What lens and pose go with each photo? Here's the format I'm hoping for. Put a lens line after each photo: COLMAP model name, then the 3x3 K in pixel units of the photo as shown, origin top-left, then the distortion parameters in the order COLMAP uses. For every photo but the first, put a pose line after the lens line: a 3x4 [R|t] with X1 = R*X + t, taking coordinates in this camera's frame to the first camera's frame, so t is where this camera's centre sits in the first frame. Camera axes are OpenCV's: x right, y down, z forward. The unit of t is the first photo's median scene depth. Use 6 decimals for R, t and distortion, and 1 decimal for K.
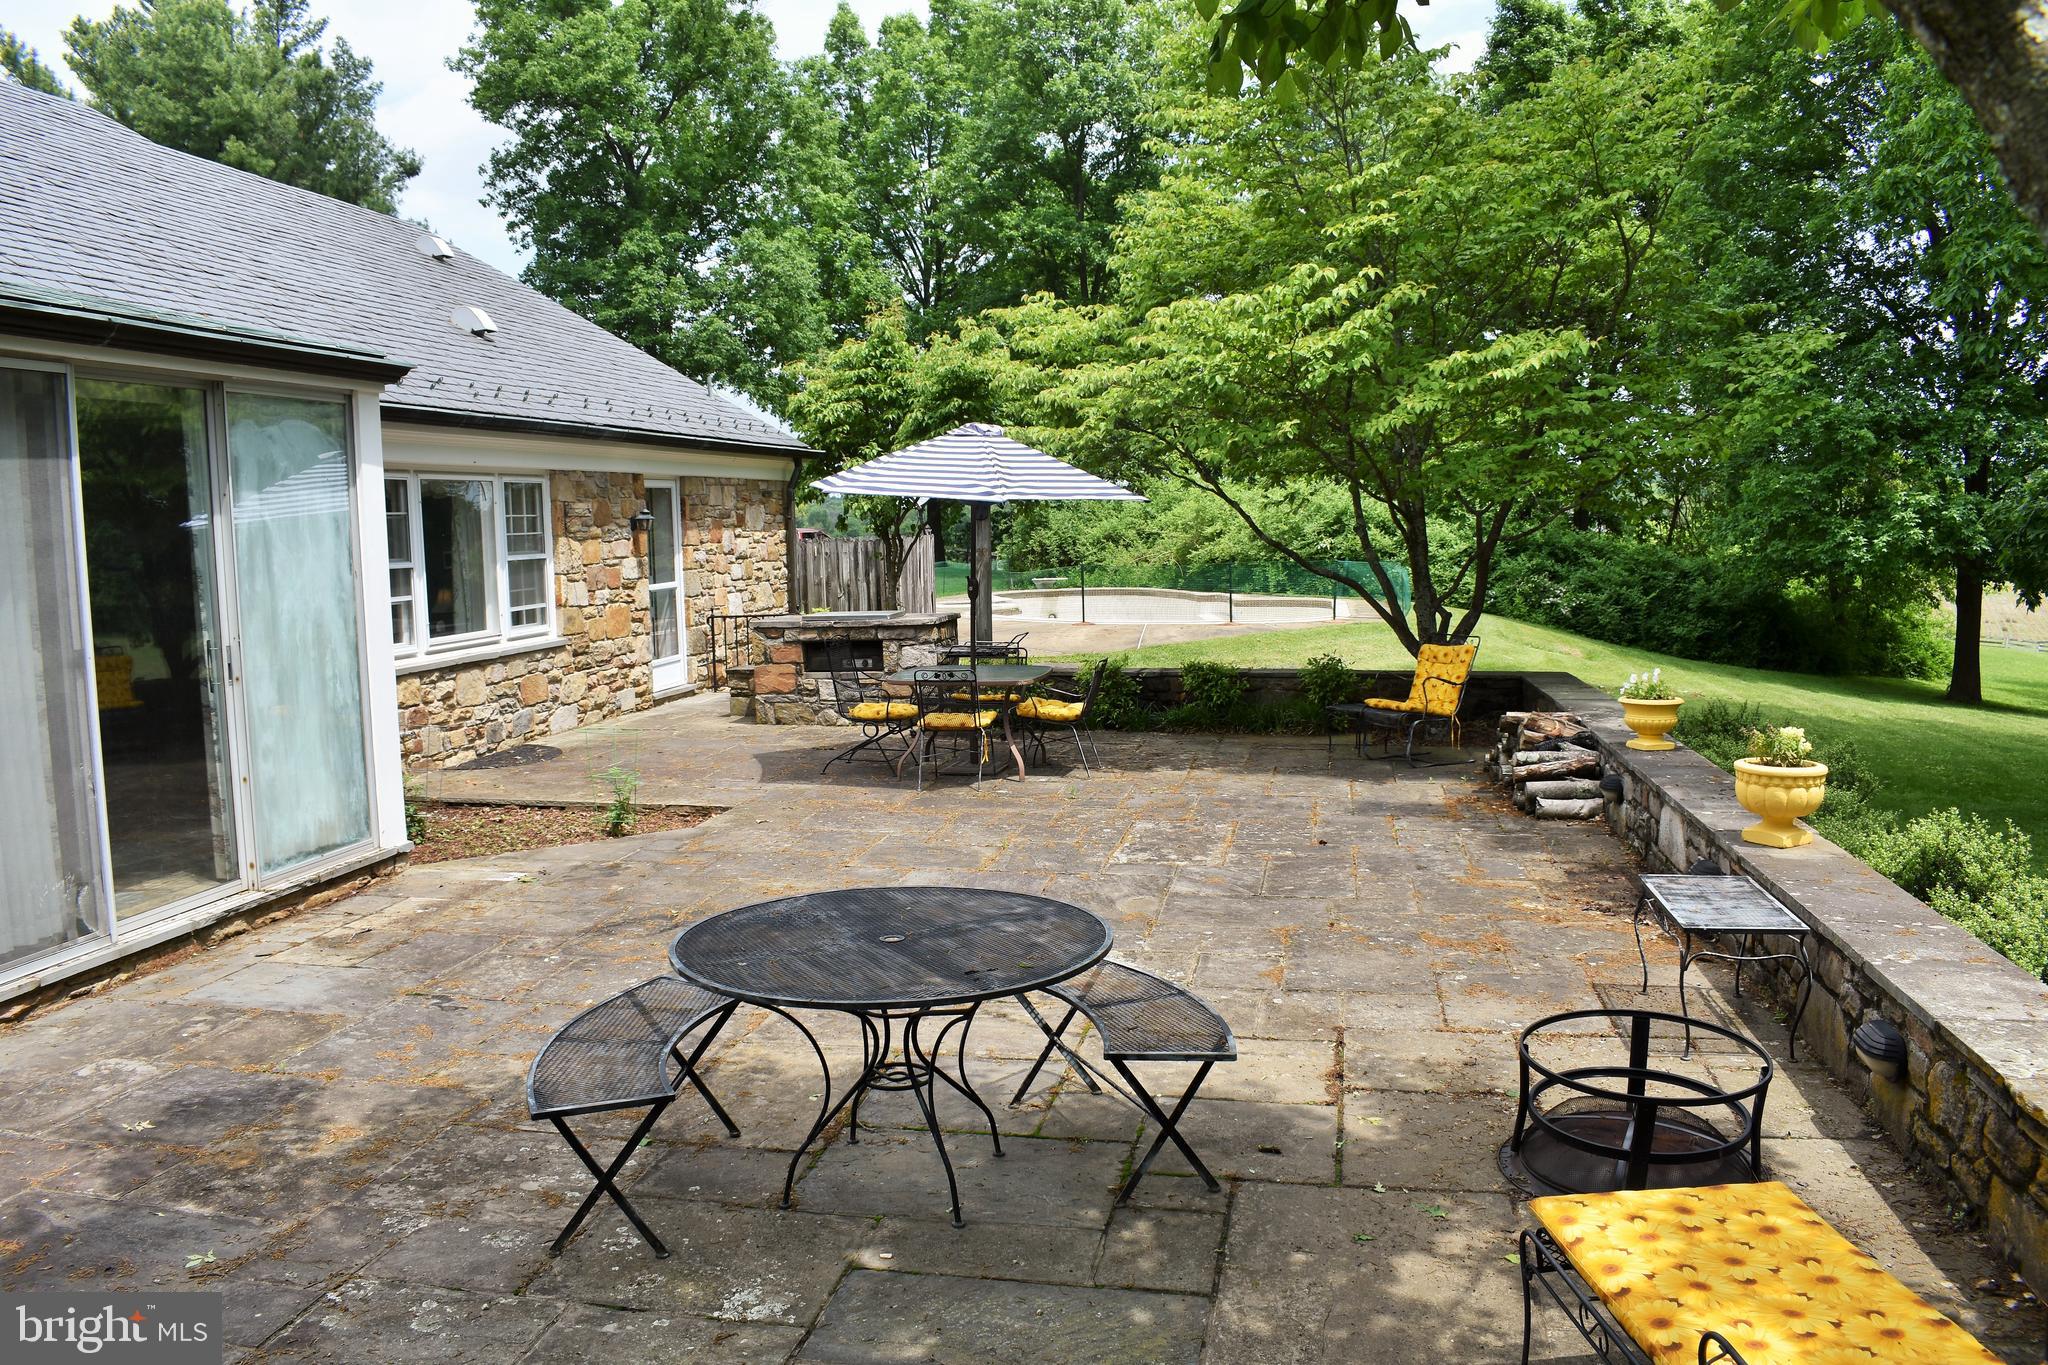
lens RADIAL K [[1580.8, 0, 1024.0], [0, 1580.8, 682.5], [0, 0, 1]] dist [-0.091817, 0.011279]
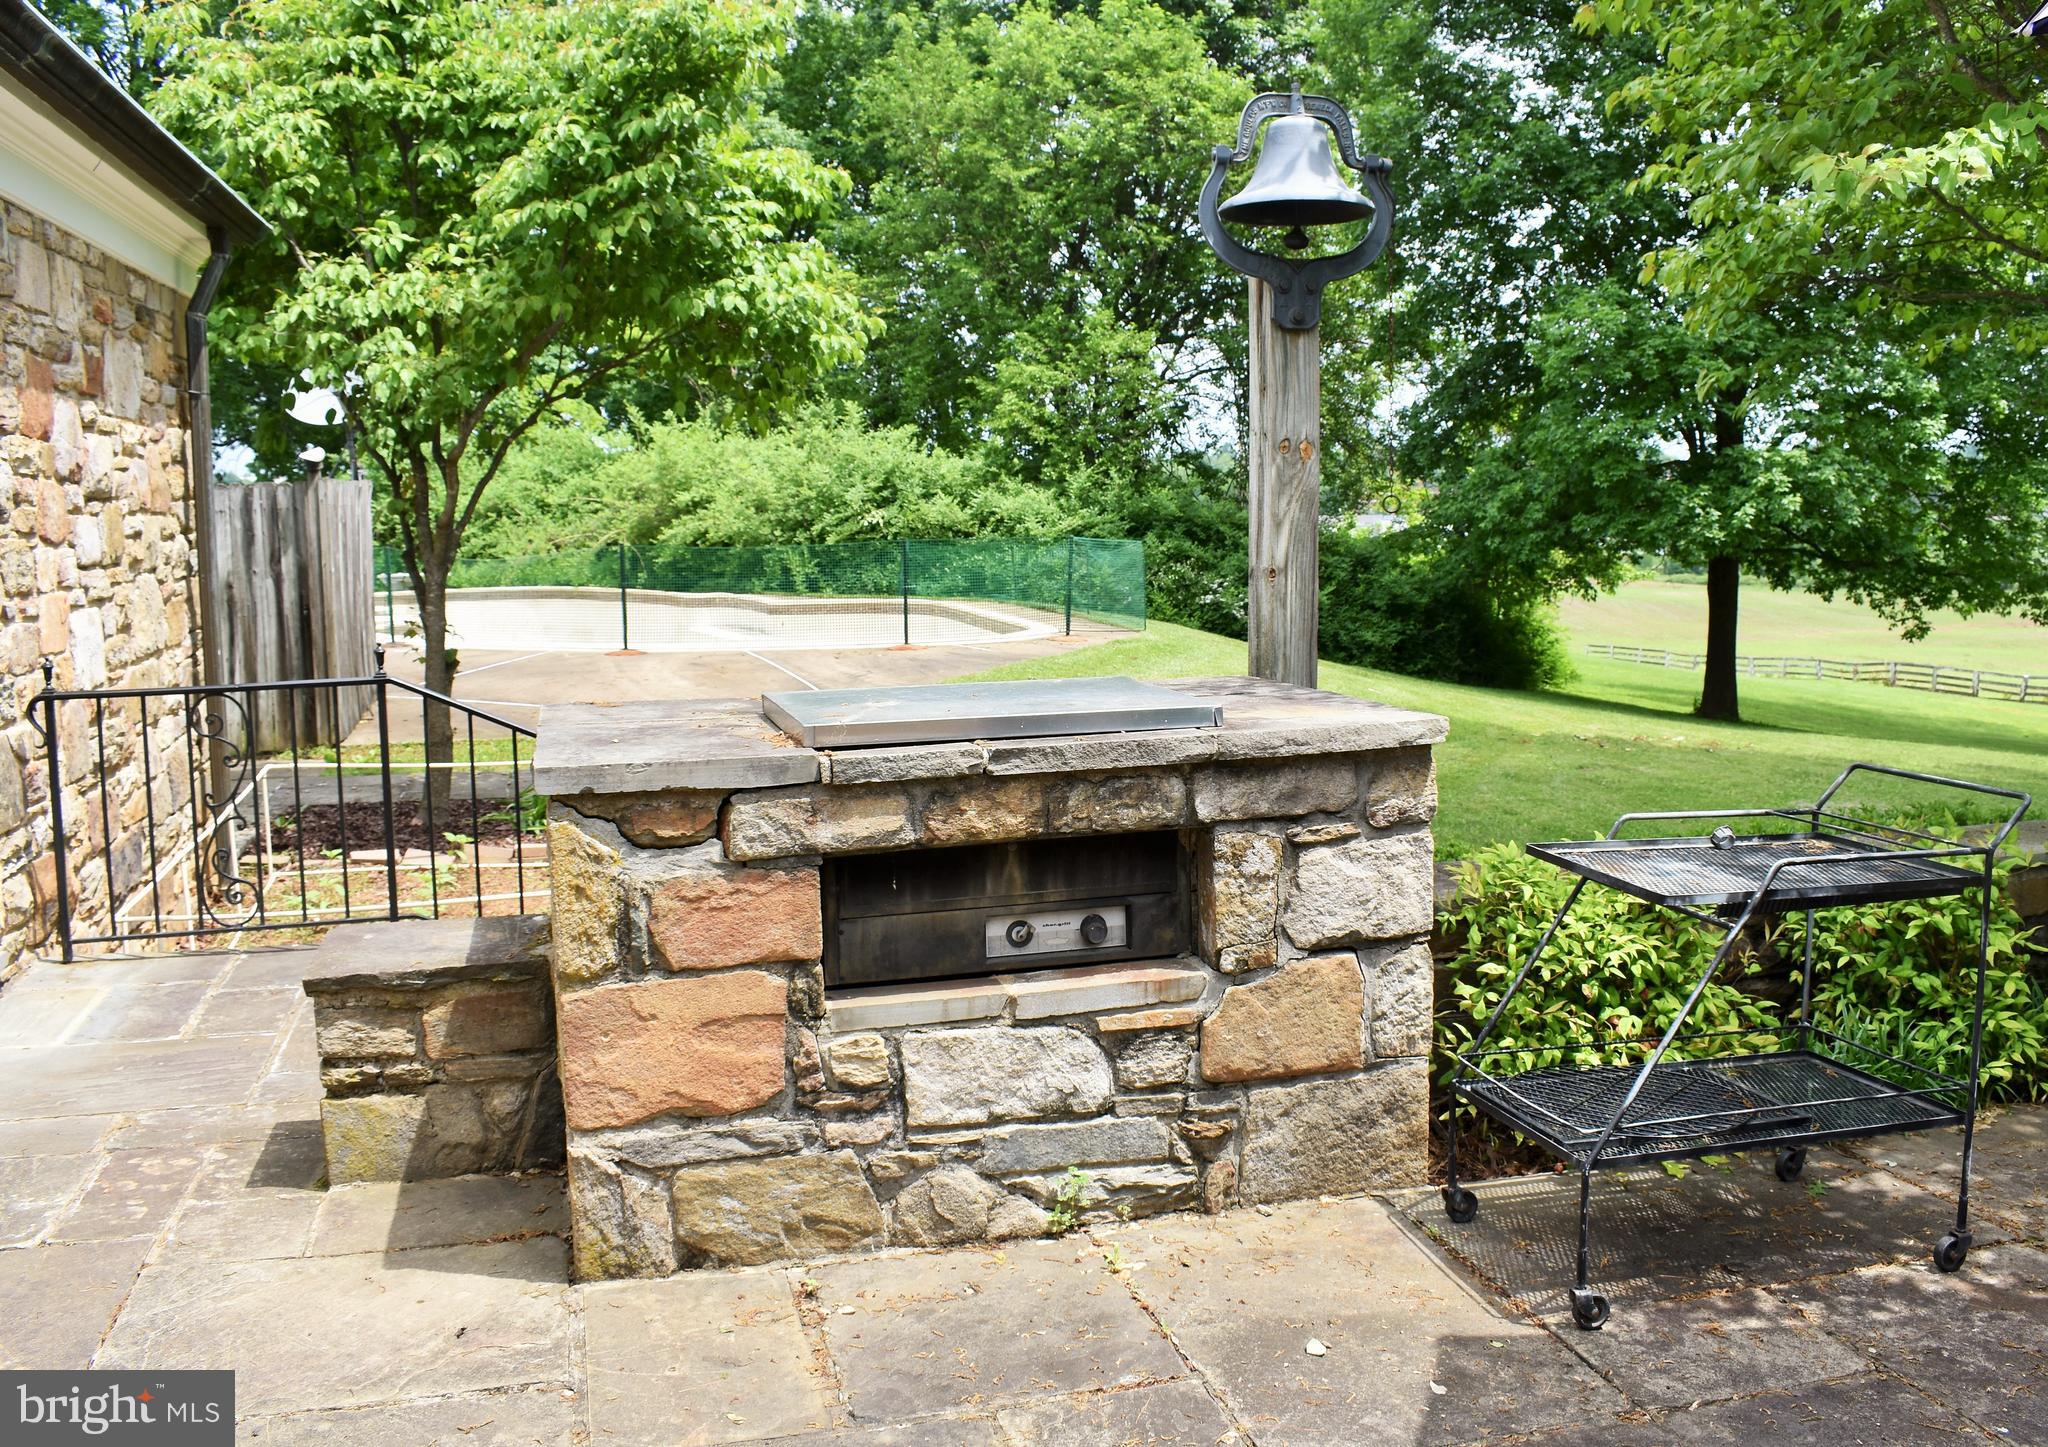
lens RADIAL K [[1823.2, 0, 1123.5], [0, 1823.2, 665.6], [0, 0, 1]] dist [-0.081847, -0.001072]
pose [[0.887317, -0.027702, 0.460328, -0.214055], [0.035003, 0.999360, -0.007331, -0.047220], [-0.459831, 0.022618, 0.887719, 0.784637]]
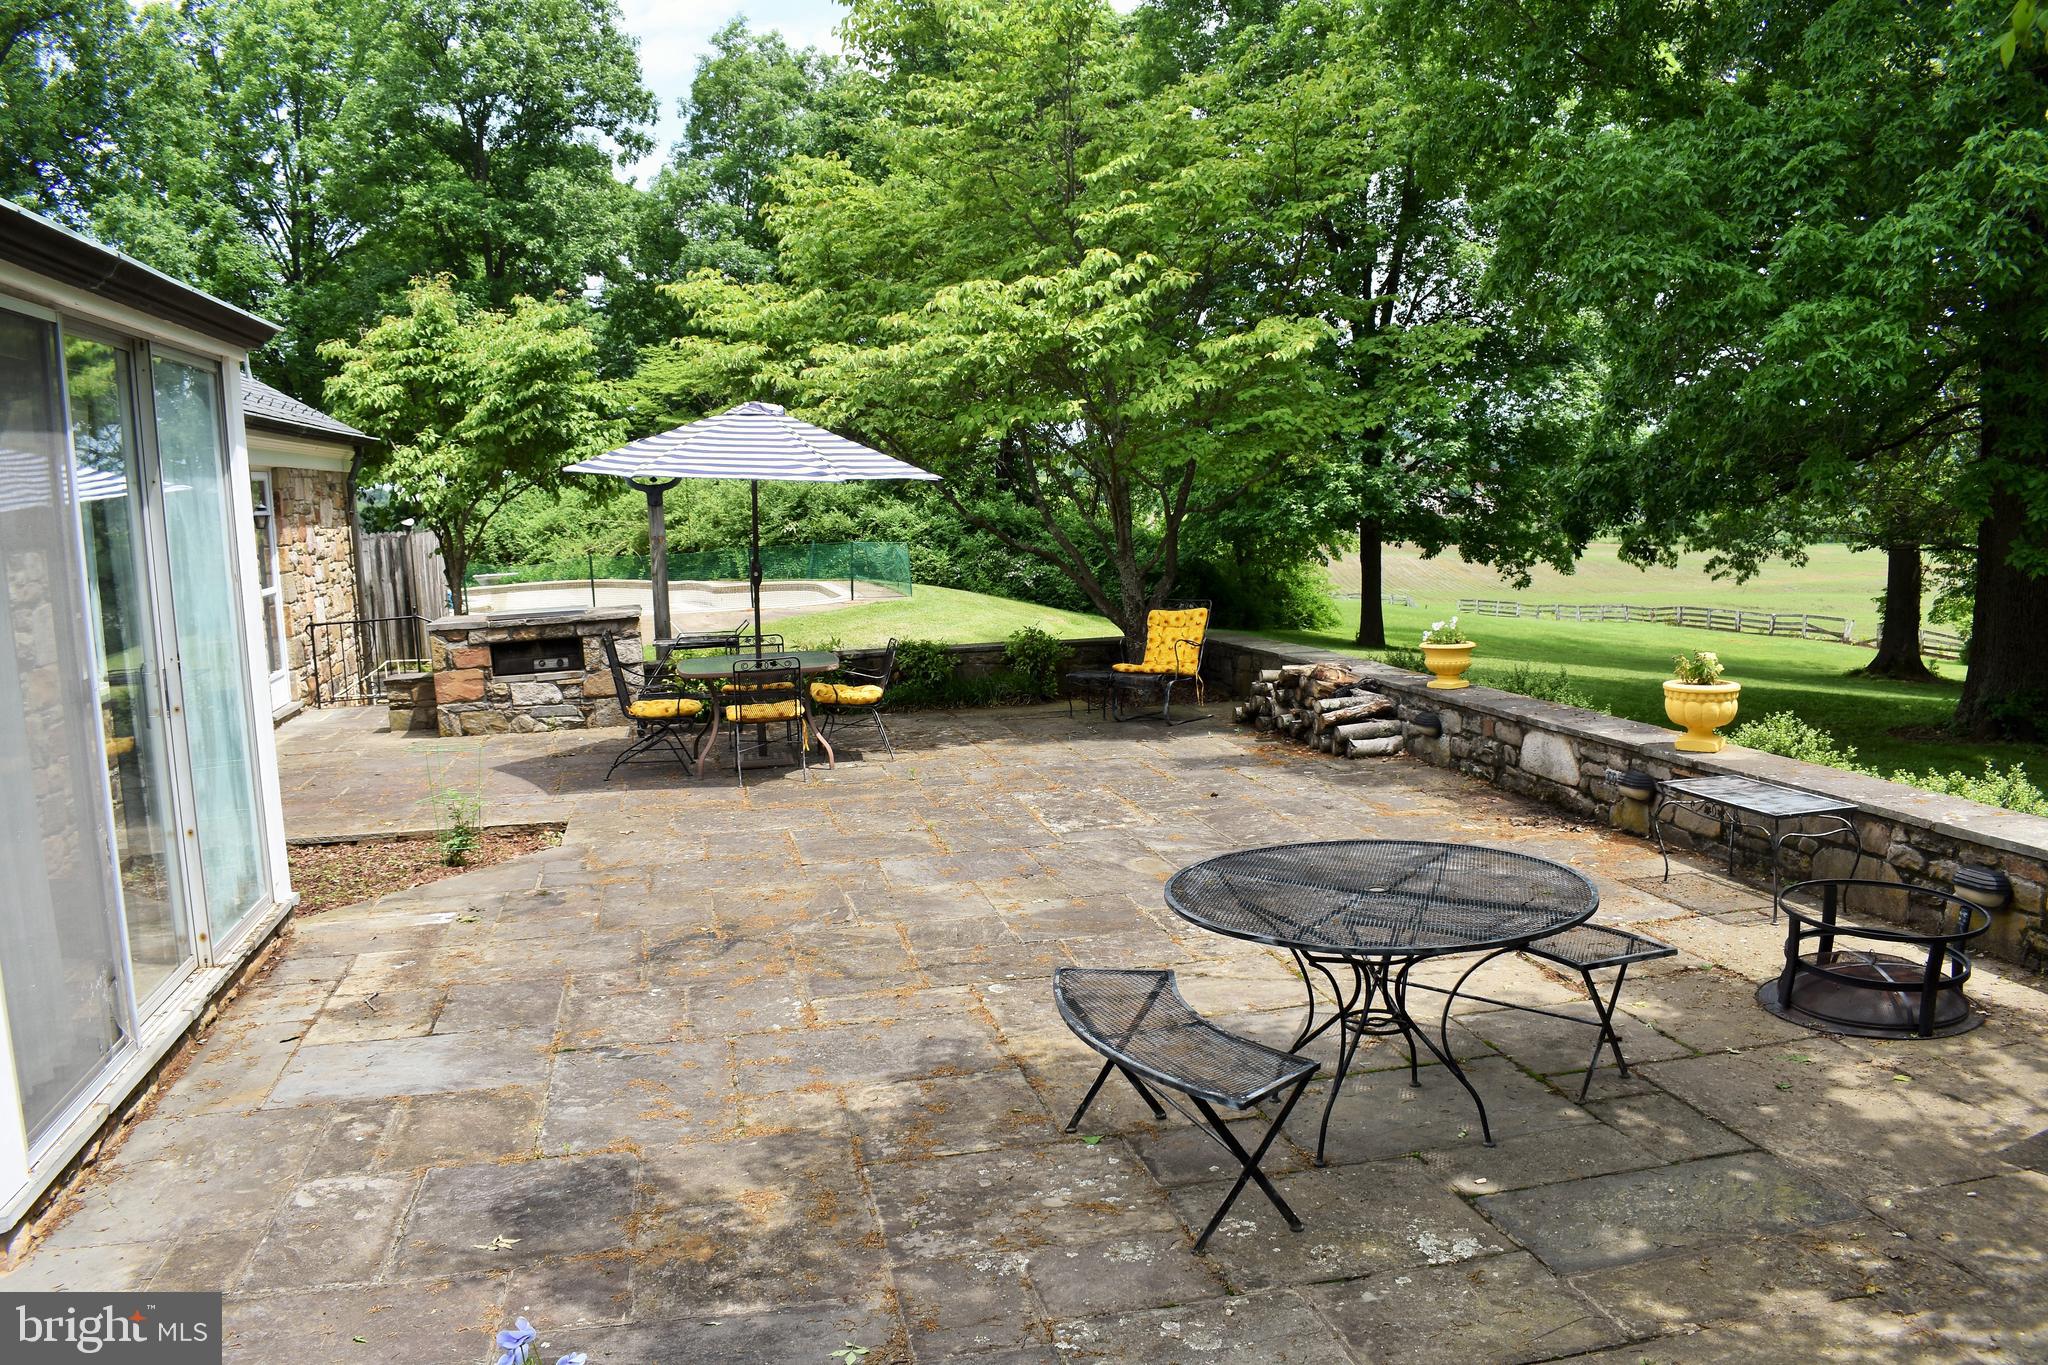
lens RADIAL K [[1580.8, 0, 1024.0], [0, 1580.8, 682.5], [0, 0, 1]] dist [-0.091817, 0.011279]
pose [[0.917918, -0.065436, 0.391336, -0.214820], [0.062234, 0.997843, 0.020875, -0.002894], [-0.391858, 0.005193, 0.920011, 0.043112]]
